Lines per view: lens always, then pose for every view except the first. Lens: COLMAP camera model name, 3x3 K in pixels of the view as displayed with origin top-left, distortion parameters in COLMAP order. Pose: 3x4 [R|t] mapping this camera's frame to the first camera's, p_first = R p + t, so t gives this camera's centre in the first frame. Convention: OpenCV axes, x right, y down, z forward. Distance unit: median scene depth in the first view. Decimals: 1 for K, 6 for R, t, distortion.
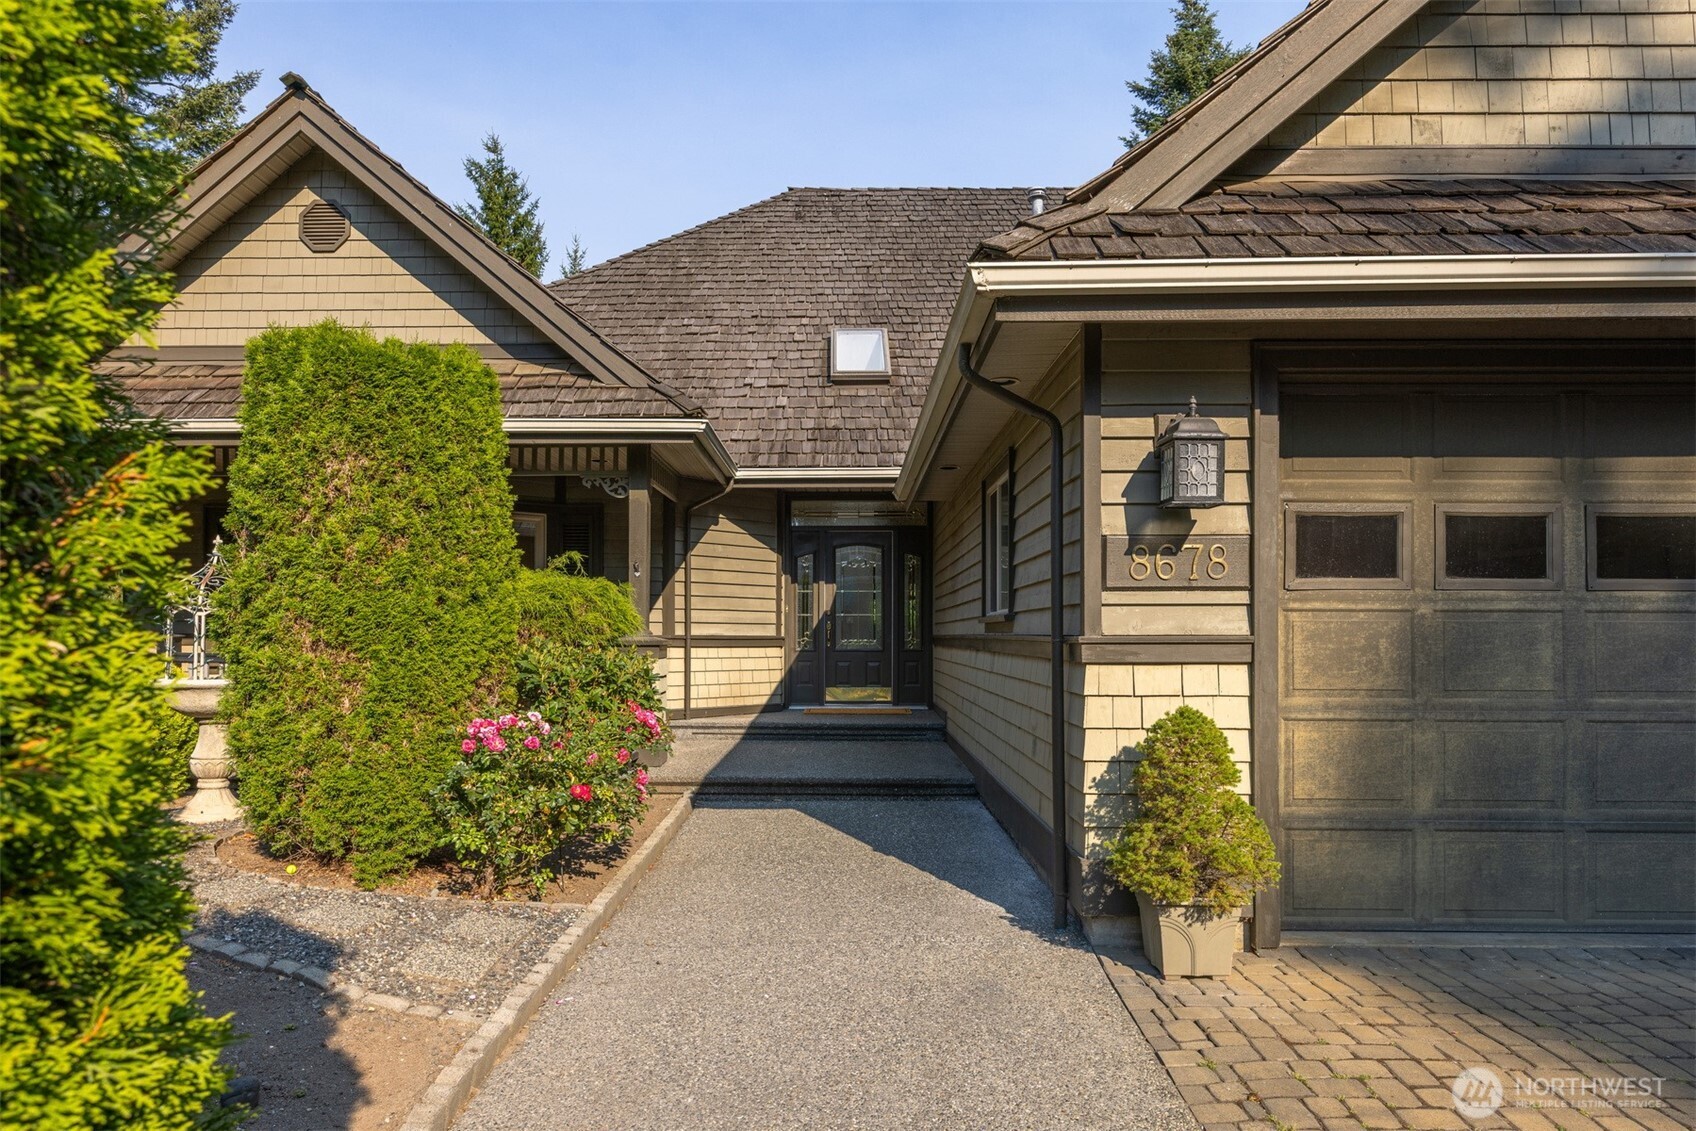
lens RADIAL K [[985.7, 0, 849.2], [0, 985.7, 571.7], [0, 0, 1]] dist [-0.000723, 0.005333]
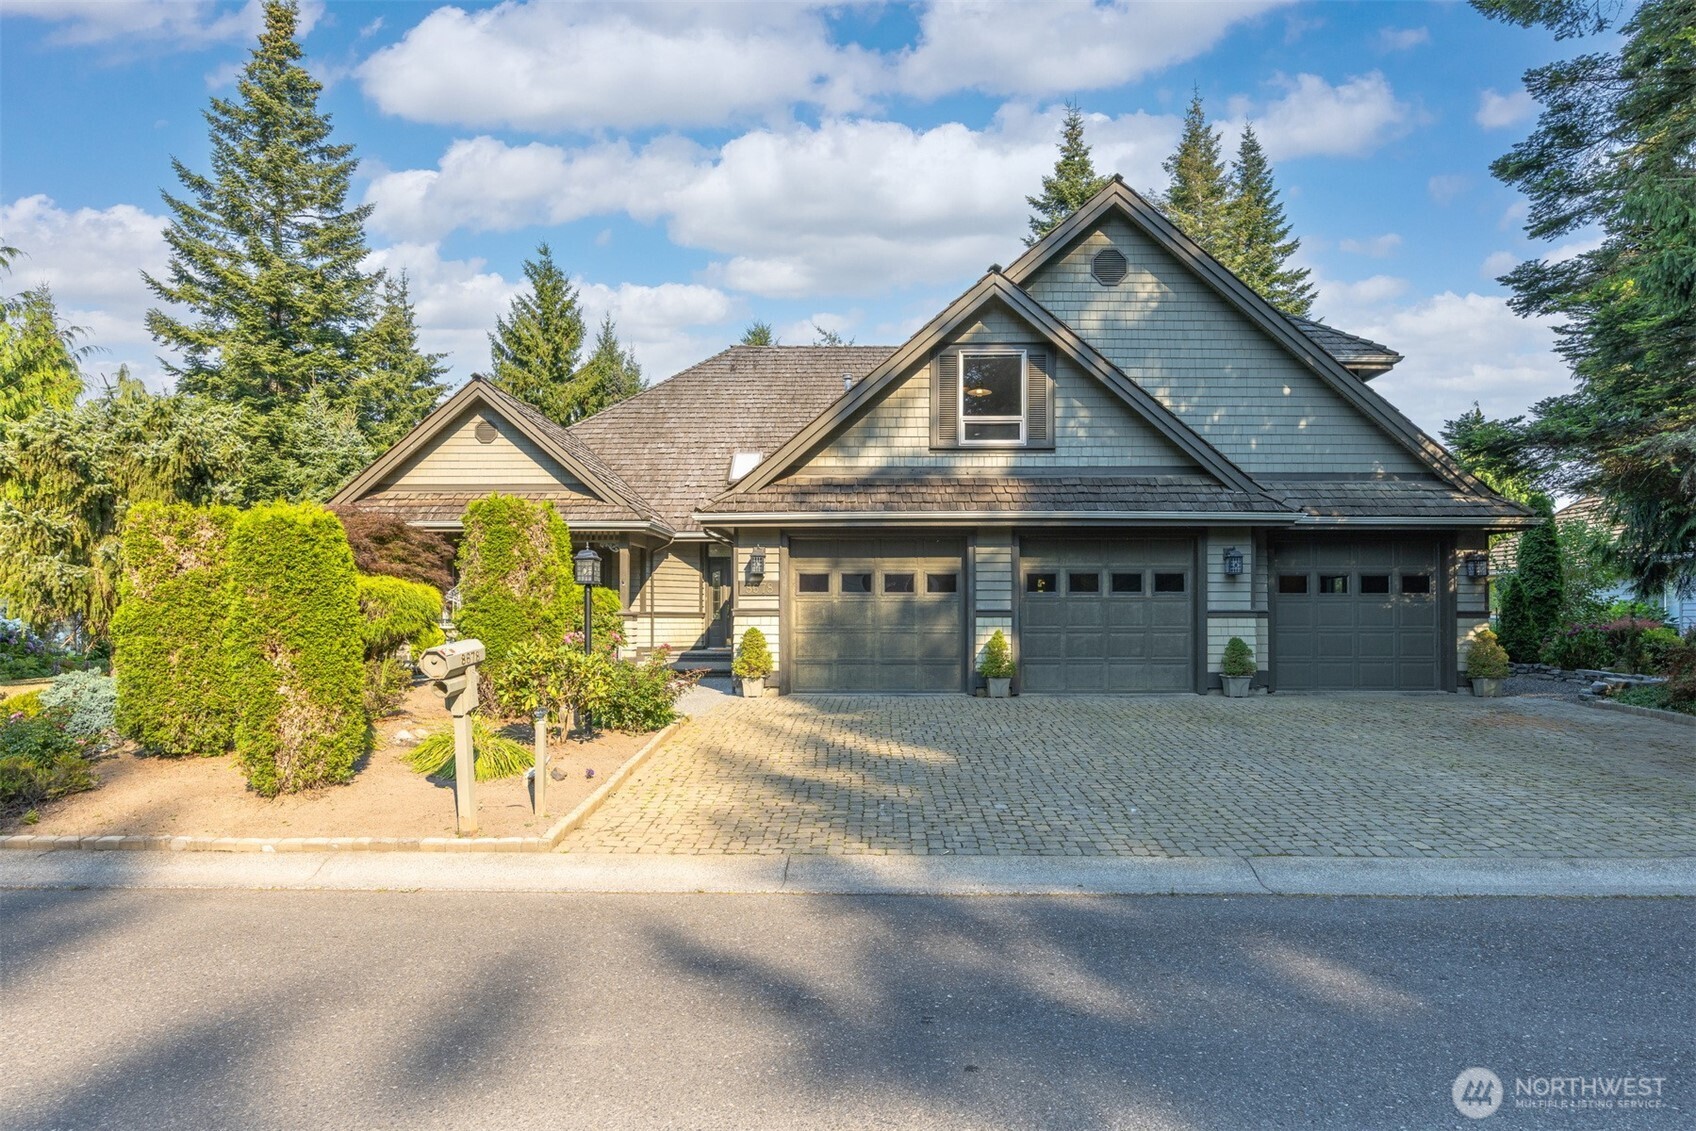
lens RADIAL K [[821.9, 0, 850.0], [0, 821.9, 569.9], [0, 0, 1]] dist [-0.000278, -0.000888]
pose [[0.999914, -0.000478, 0.013076, 0.232579], [0.000386, 0.999975, 0.007060, -0.036592], [-0.013079, -0.007054, 0.999890, -0.748490]]
